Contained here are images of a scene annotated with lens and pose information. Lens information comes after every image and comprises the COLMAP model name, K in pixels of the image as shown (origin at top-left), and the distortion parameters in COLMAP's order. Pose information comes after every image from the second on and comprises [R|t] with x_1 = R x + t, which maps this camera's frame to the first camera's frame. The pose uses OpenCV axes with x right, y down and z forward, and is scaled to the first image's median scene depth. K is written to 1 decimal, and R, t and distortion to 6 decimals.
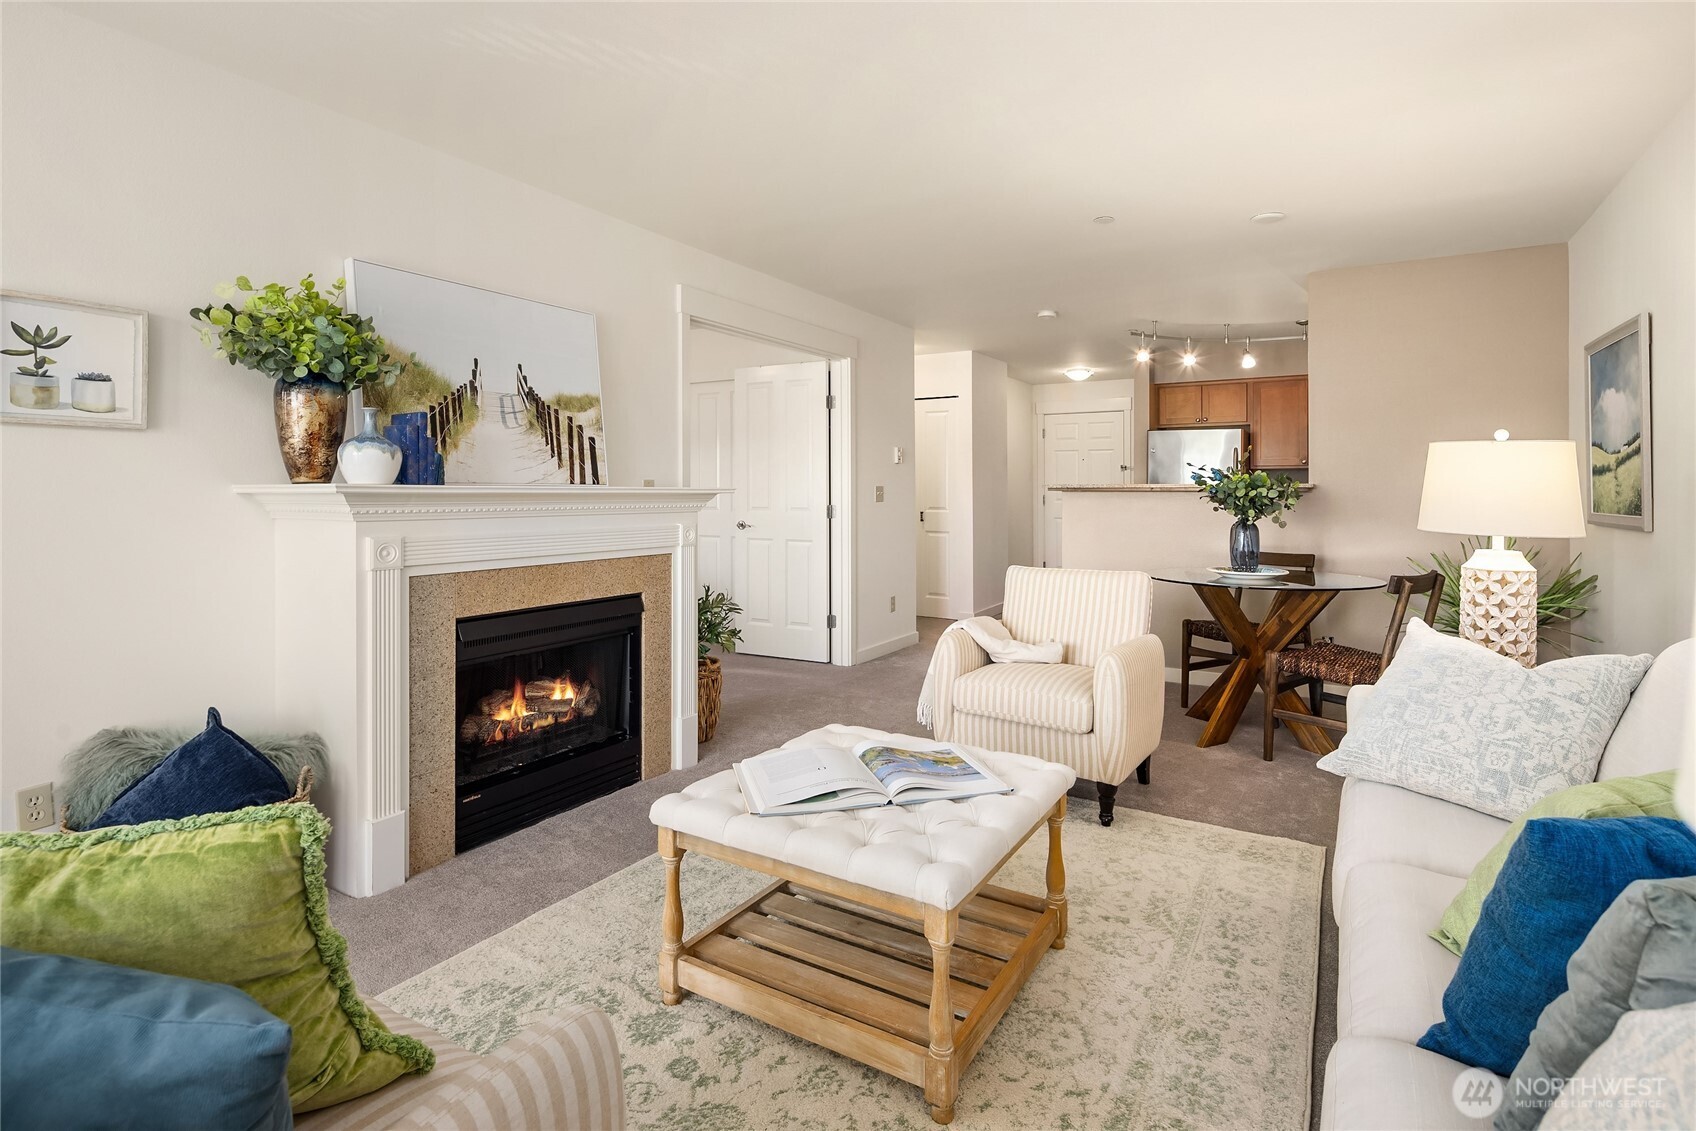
lens RADIAL K [[840.2, 0, 847.2], [0, 840.2, 544.1], [0, 0, 1]] dist [0.003820, -0.001201]
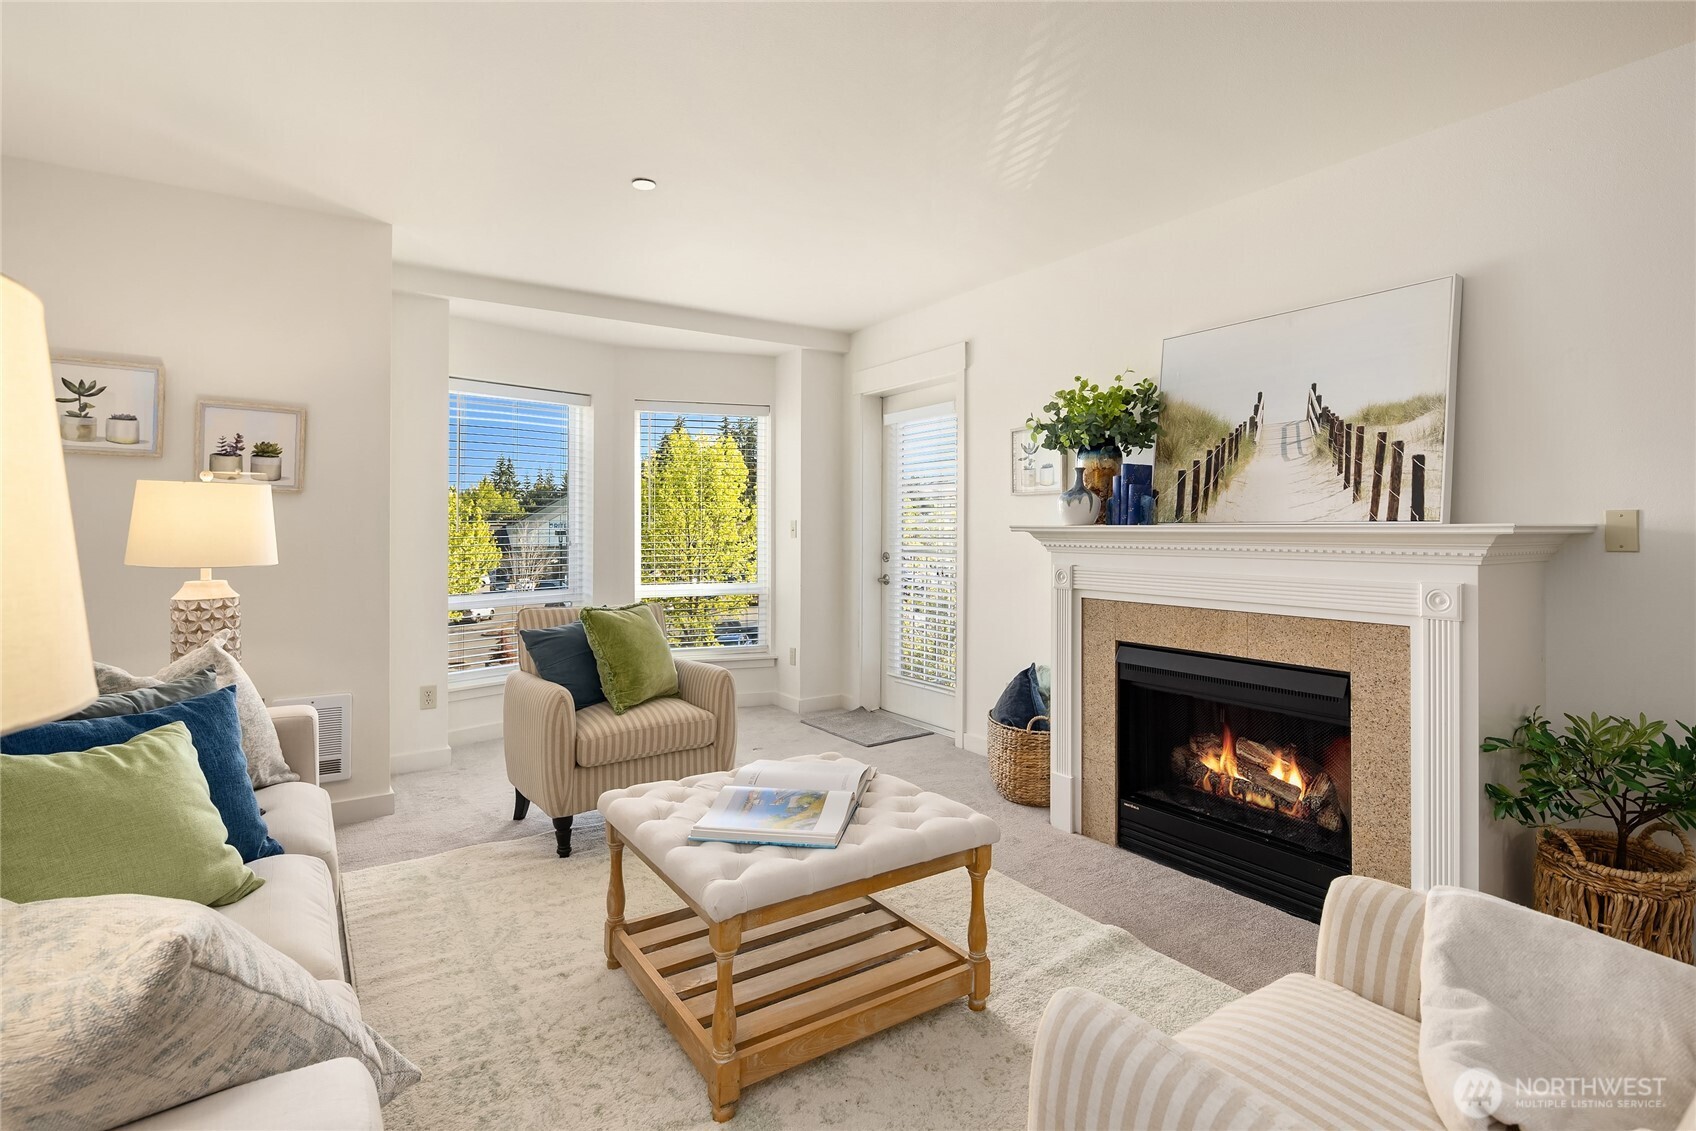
lens RADIAL K [[840.2, 0, 847.2], [0, 840.2, 544.1], [0, 0, 1]] dist [0.003820, -0.001201]
pose [[-0.441435, 0.006137, -0.897272, 0.599173], [-0.066211, 0.997028, 0.039393, -0.052444], [0.894847, 0.076799, -0.439716, 0.967199]]
